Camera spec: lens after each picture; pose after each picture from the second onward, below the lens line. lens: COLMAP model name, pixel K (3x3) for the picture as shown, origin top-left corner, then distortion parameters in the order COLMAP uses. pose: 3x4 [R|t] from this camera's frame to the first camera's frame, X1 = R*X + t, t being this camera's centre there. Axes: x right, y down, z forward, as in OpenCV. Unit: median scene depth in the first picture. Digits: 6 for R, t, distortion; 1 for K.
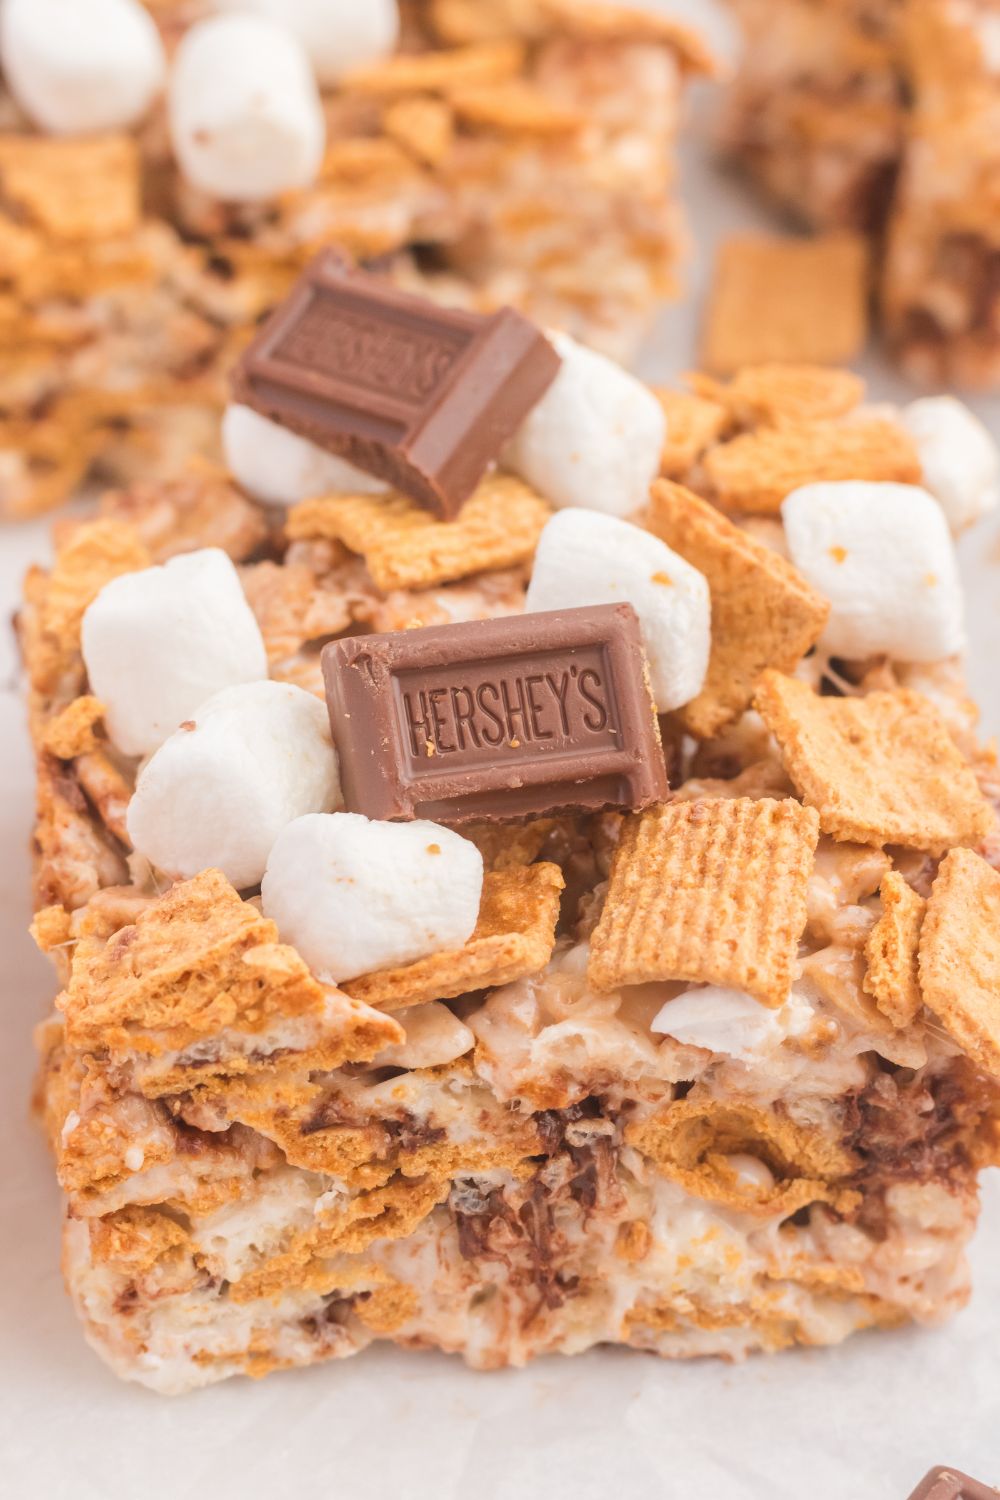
lens RADIAL K [[4054.7, 0, 500.9], [0, 4054.7, 614.1], [0, 0, 1]] dist [0.068941, -0.587695]
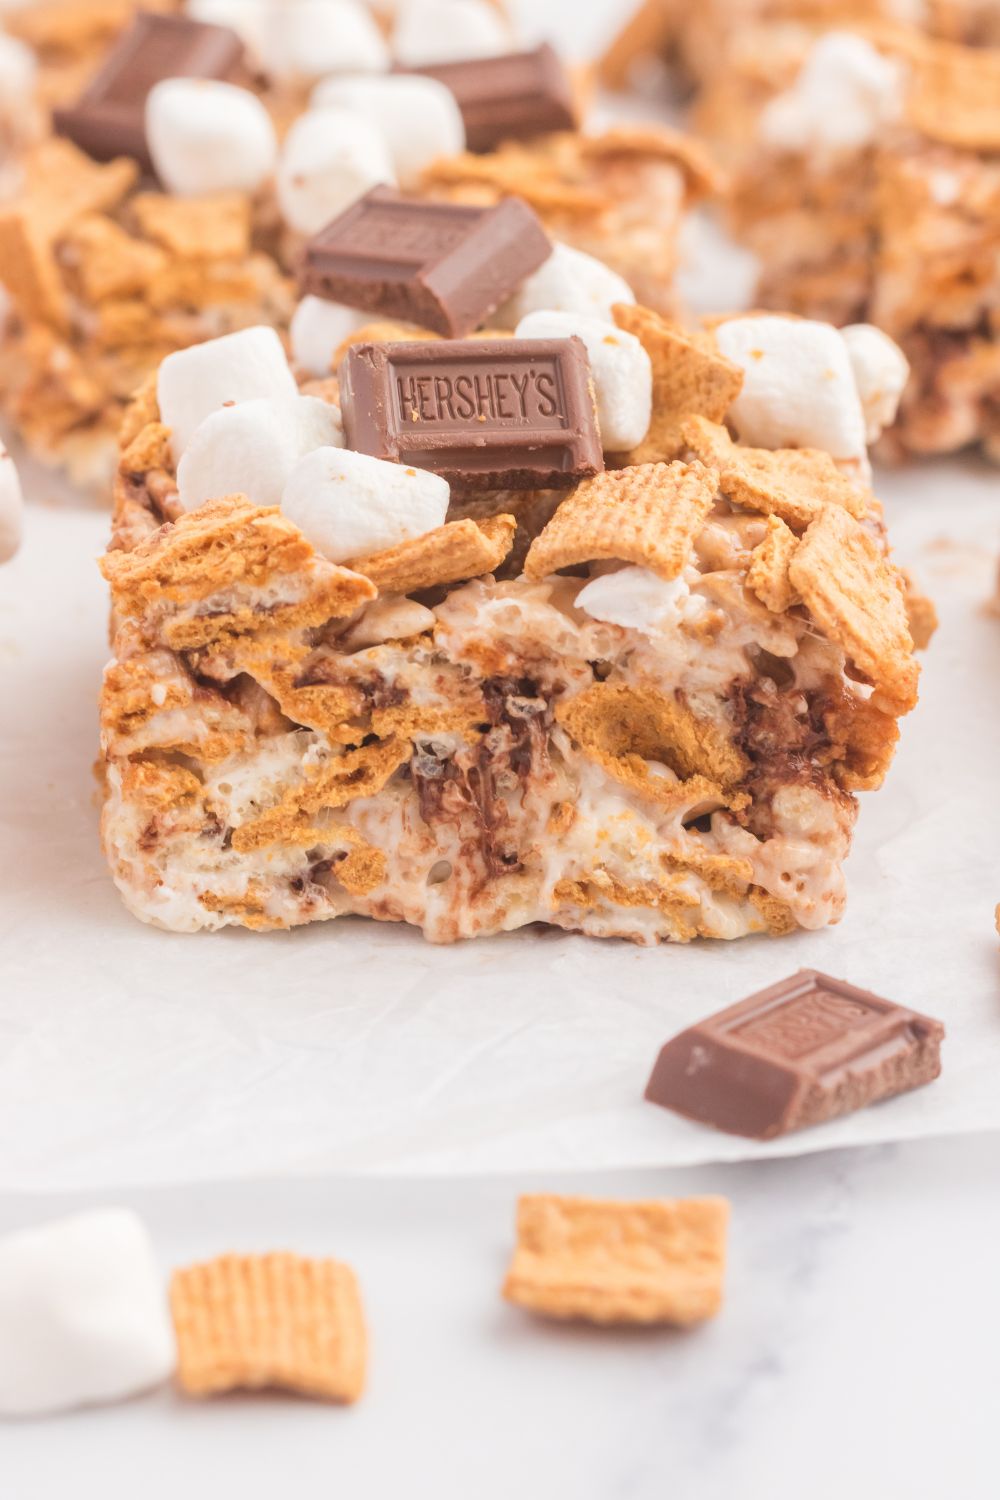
lens RADIAL K [[3857.2, 0, 501.4], [0, 3857.2, 559.2], [0, 0, 1]] dist [0.020361, 0.381655]
pose [[0.997110, 0.026196, -0.071307, 0.096983], [-0.046865, 0.950875, -0.306008, 0.444568], [0.059788, 0.308466, 0.949355, -0.135031]]
